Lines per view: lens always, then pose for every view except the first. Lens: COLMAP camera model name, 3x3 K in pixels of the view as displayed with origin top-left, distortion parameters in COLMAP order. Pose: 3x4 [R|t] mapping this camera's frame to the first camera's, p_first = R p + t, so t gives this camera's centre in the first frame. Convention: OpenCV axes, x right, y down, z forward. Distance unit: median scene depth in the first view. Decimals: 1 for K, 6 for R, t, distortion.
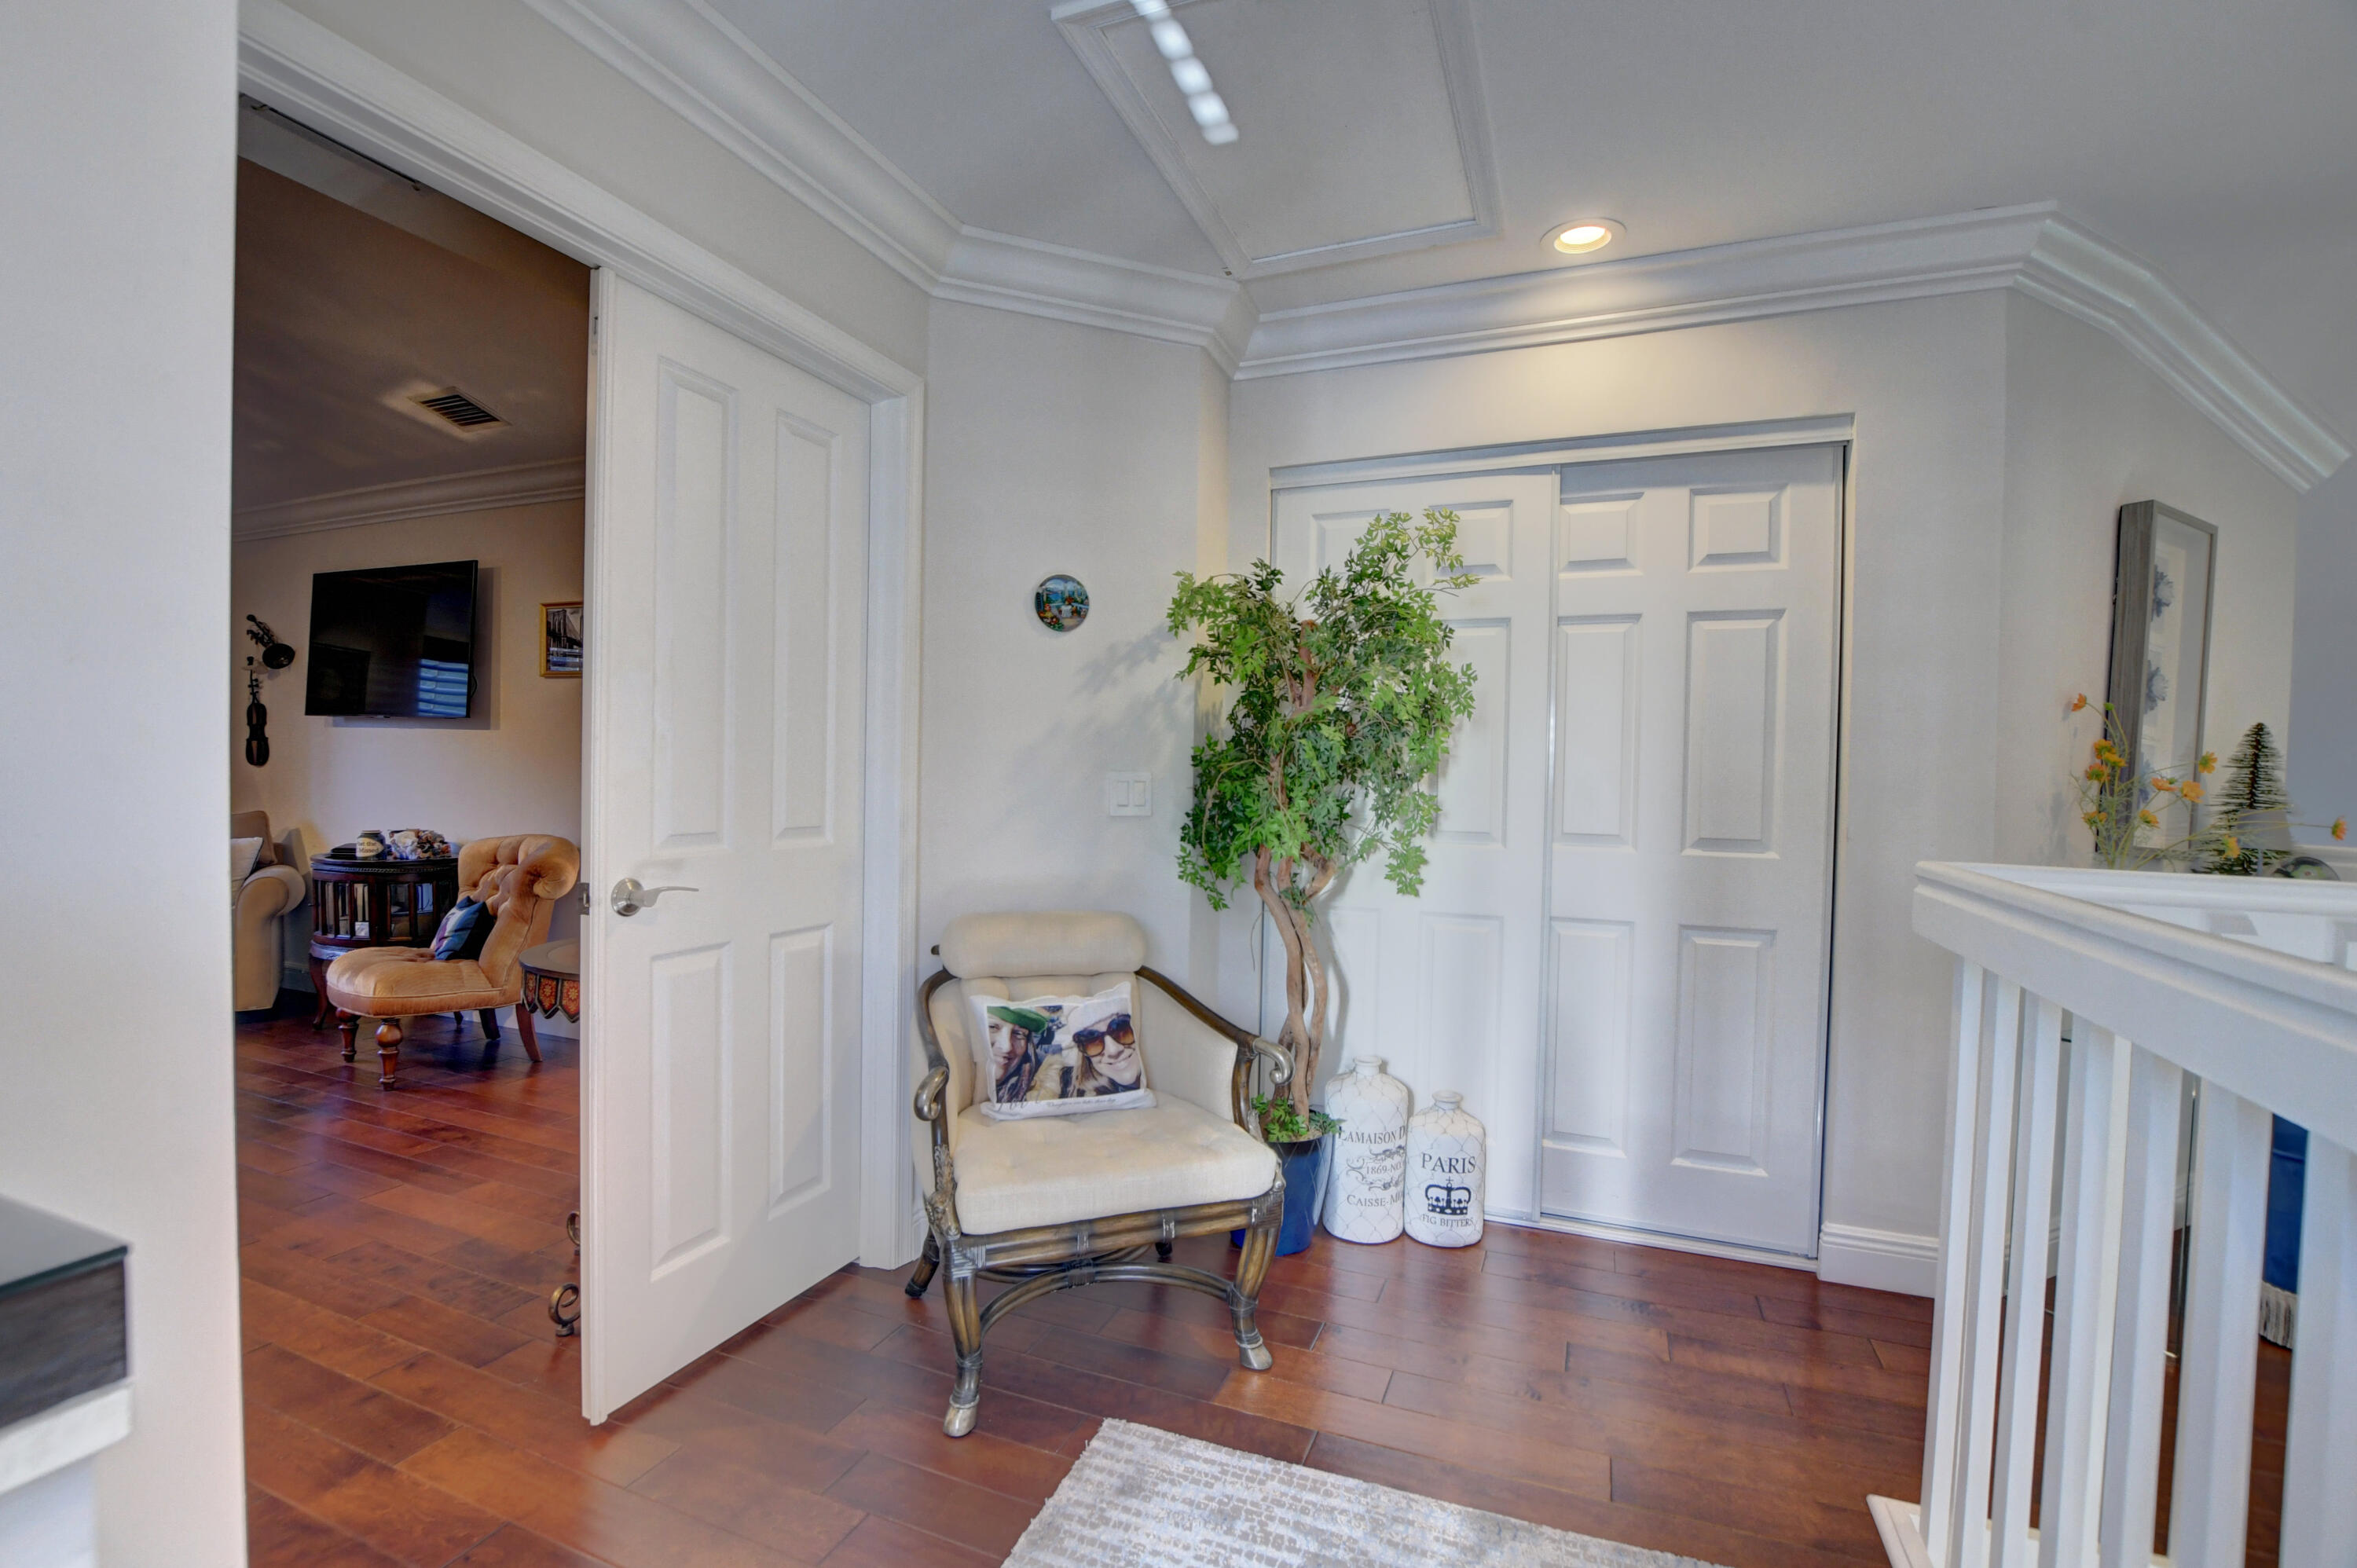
lens RADIAL K [[1042.9, 0, 1162.4], [0, 1042.9, 789.4], [0, 0, 1]] dist [-0.032684, 0.003460]
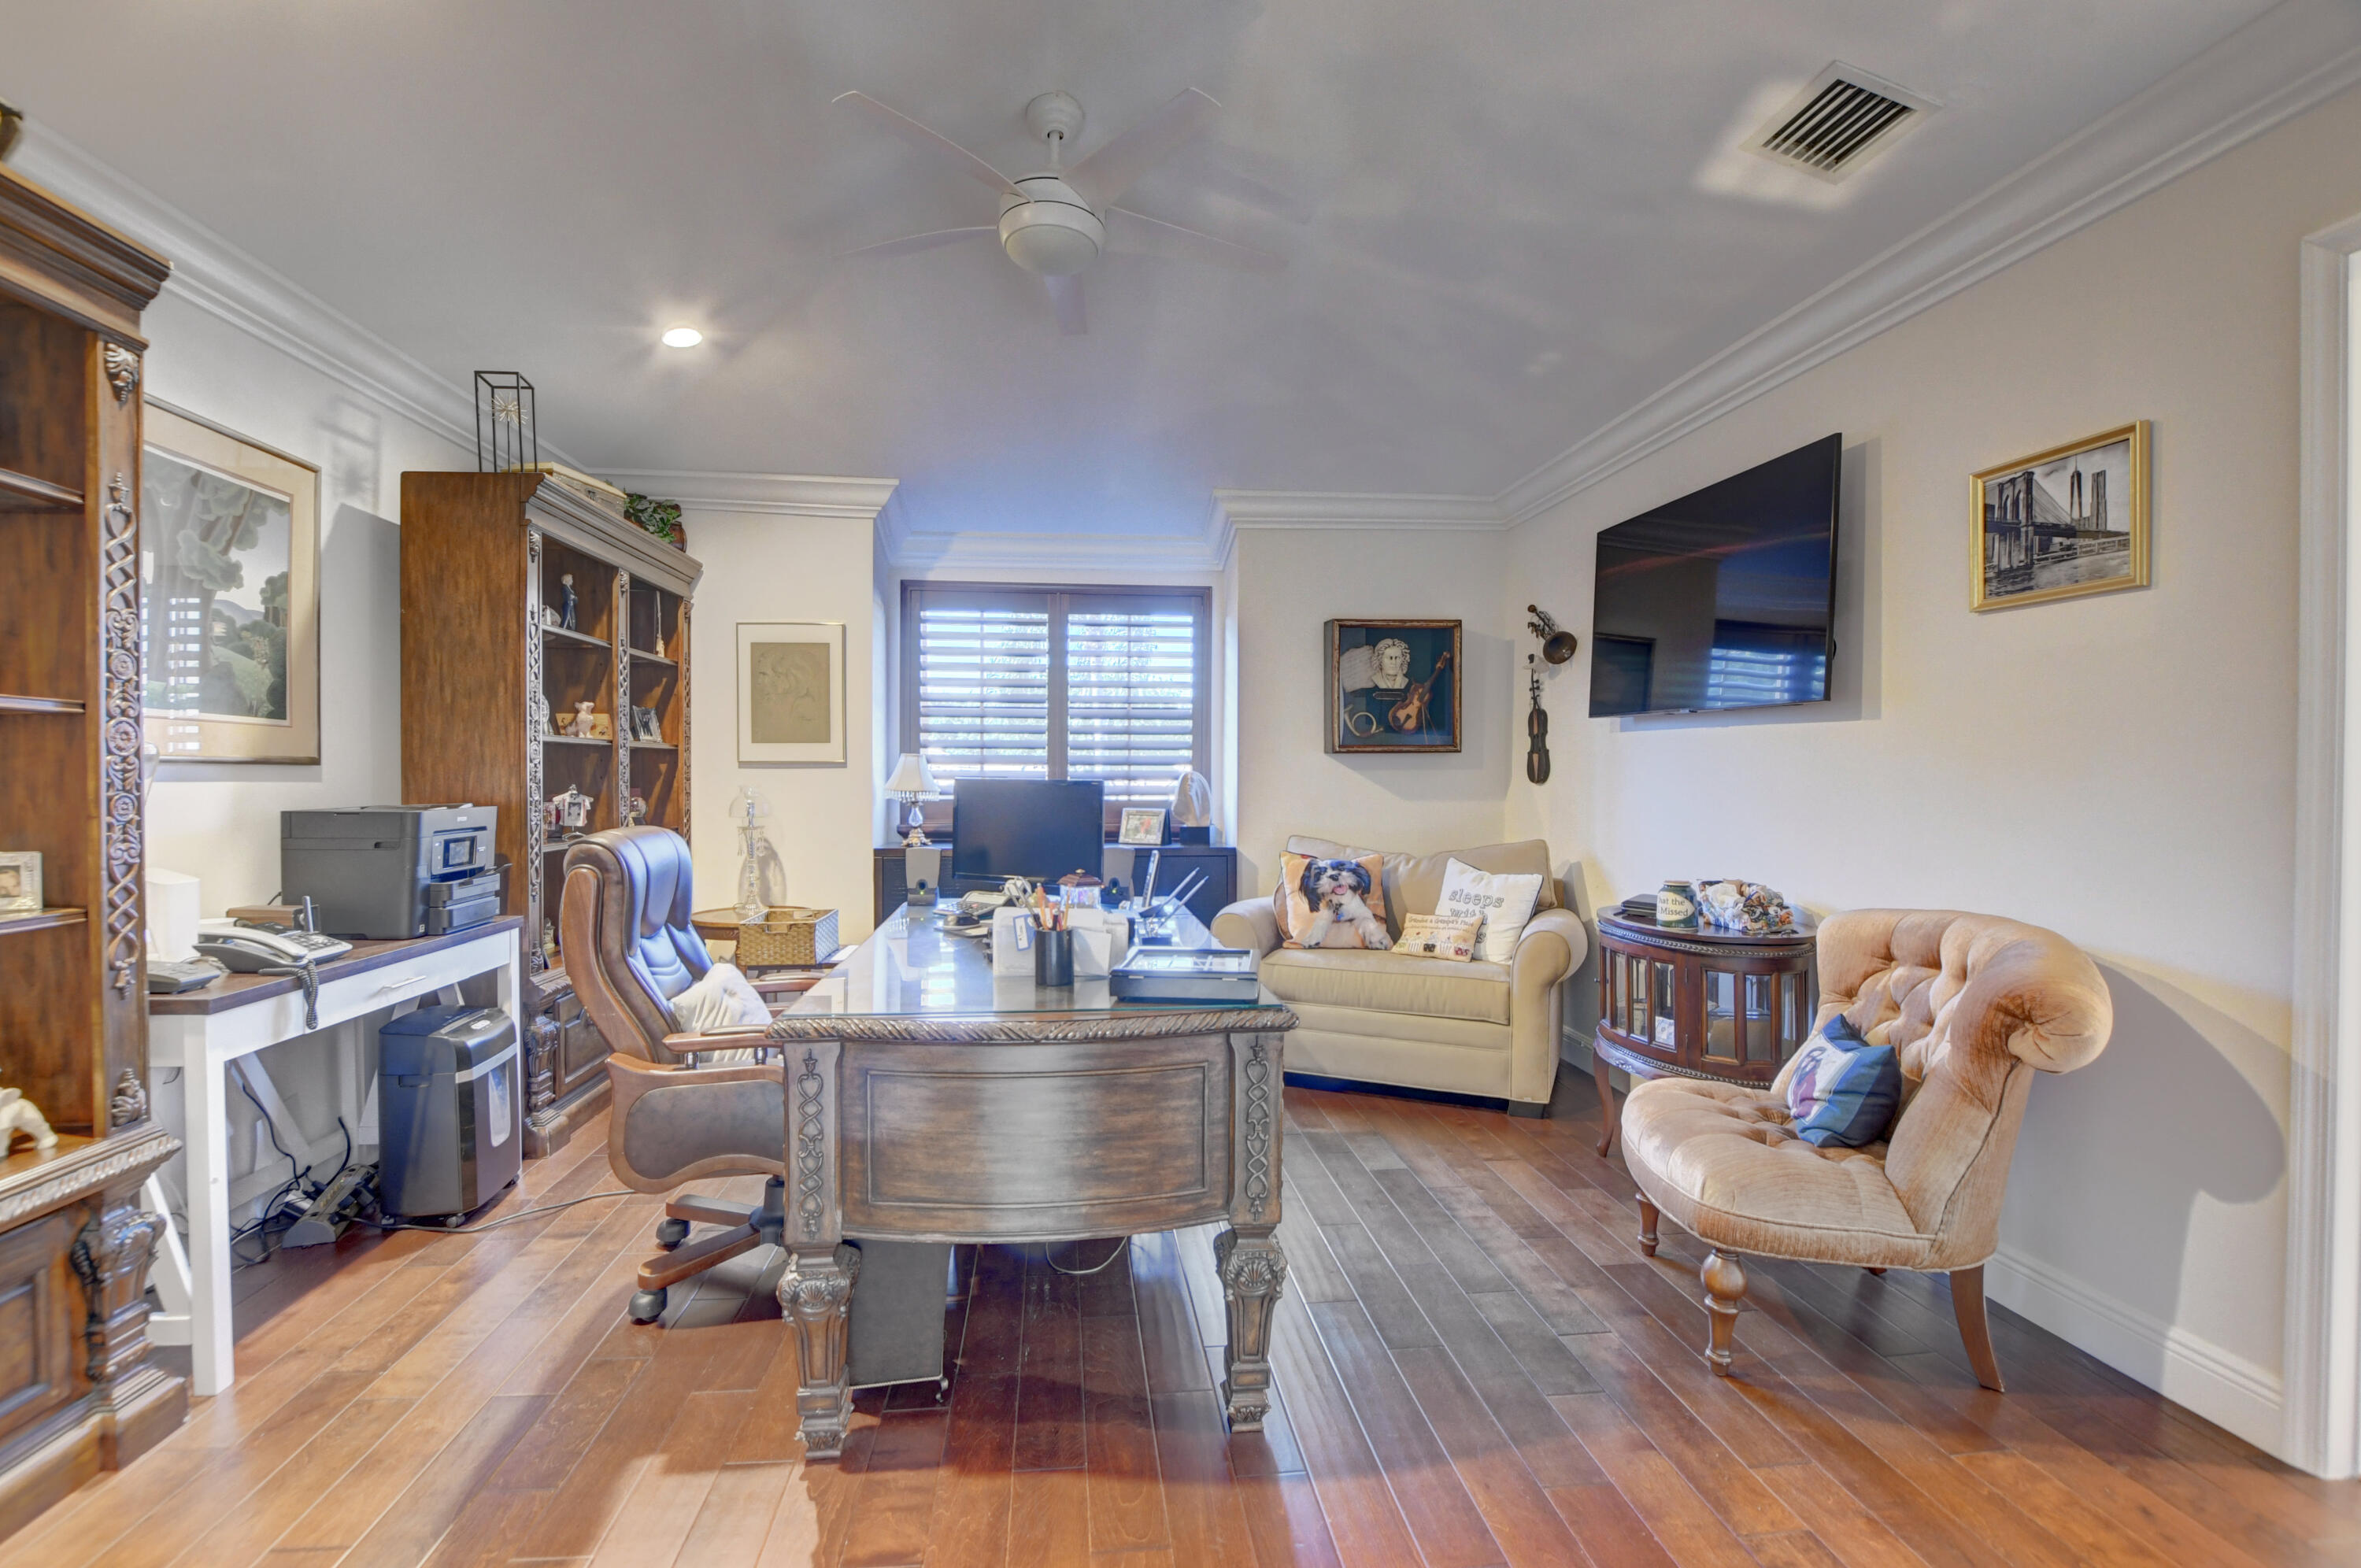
lens RADIAL K [[1044.6, 0, 1159.6], [0, 1044.6, 786.4], [0, 0, 1]] dist [-0.032684, 0.003460]
pose [[0.473485, -0.004037, -0.880792, -0.340323], [-0.010485, 0.999893, -0.010219, -0.010593], [0.880739, 0.014074, 0.473392, 0.386521]]
